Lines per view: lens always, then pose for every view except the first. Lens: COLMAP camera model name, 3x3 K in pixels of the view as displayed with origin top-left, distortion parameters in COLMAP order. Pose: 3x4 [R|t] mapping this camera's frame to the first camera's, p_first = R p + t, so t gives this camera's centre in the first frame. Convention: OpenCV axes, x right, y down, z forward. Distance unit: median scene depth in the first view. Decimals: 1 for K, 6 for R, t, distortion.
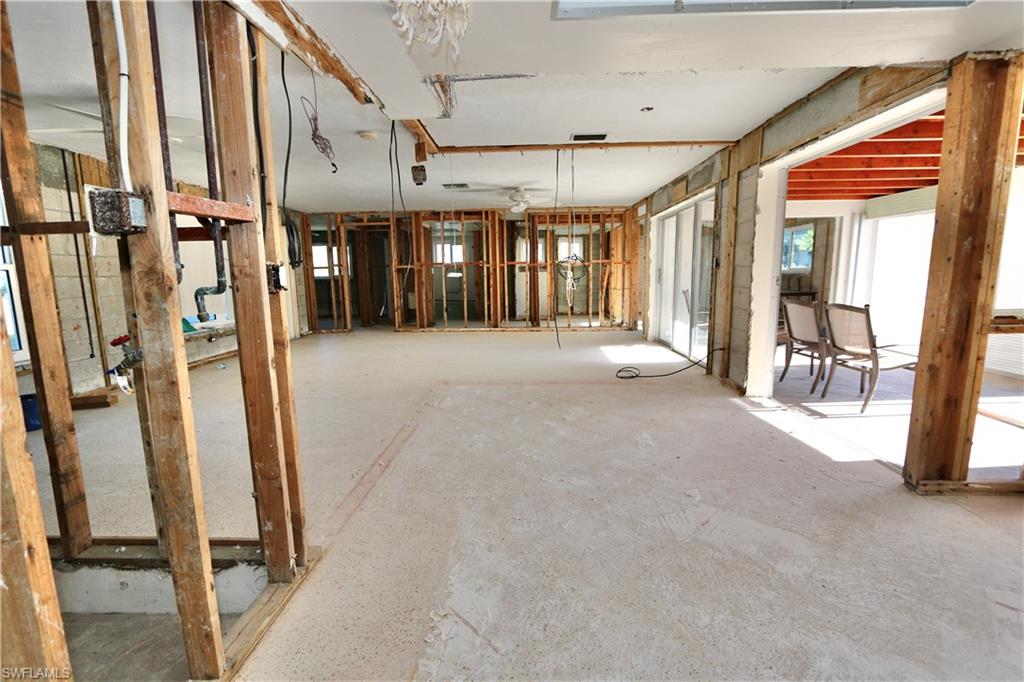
lens RADIAL K [[466.6, 0, 506.4], [0, 466.6, 344.6], [0, 0, 1]] dist [-0.016973, 0.001668]
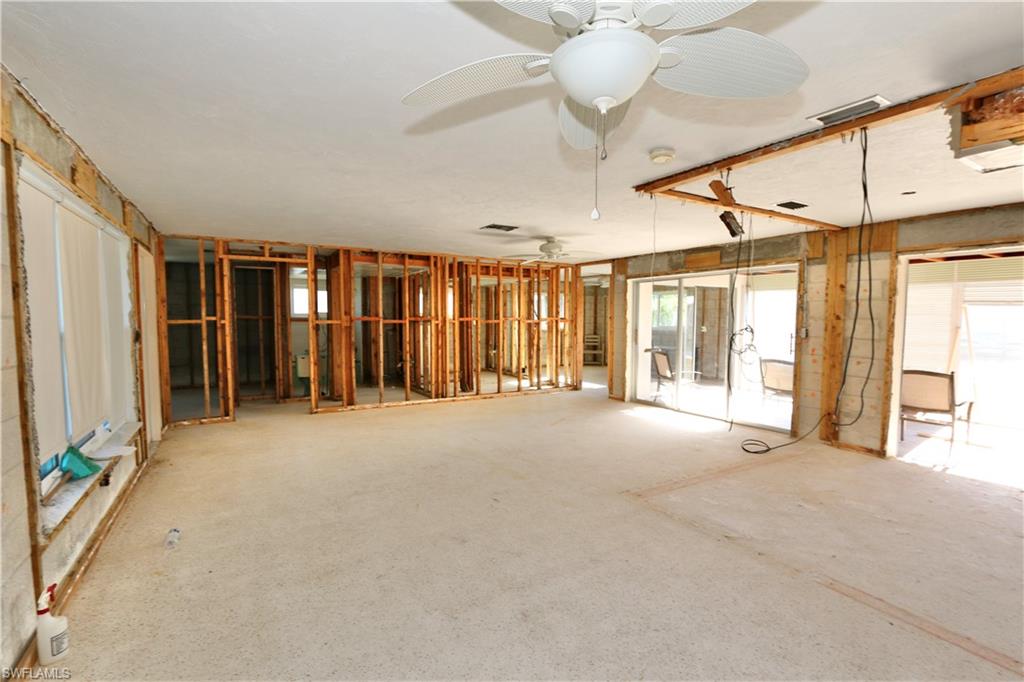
lens RADIAL K [[466.6, 0, 515.5], [0, 466.6, 341.0], [0, 0, 1]] dist [-0.016973, 0.001668]
pose [[0.840451, -0.009668, 0.541801, -0.371318], [0.064377, 0.994541, -0.082116, -0.060046], [-0.538050, 0.103894, 0.836486, 0.247030]]
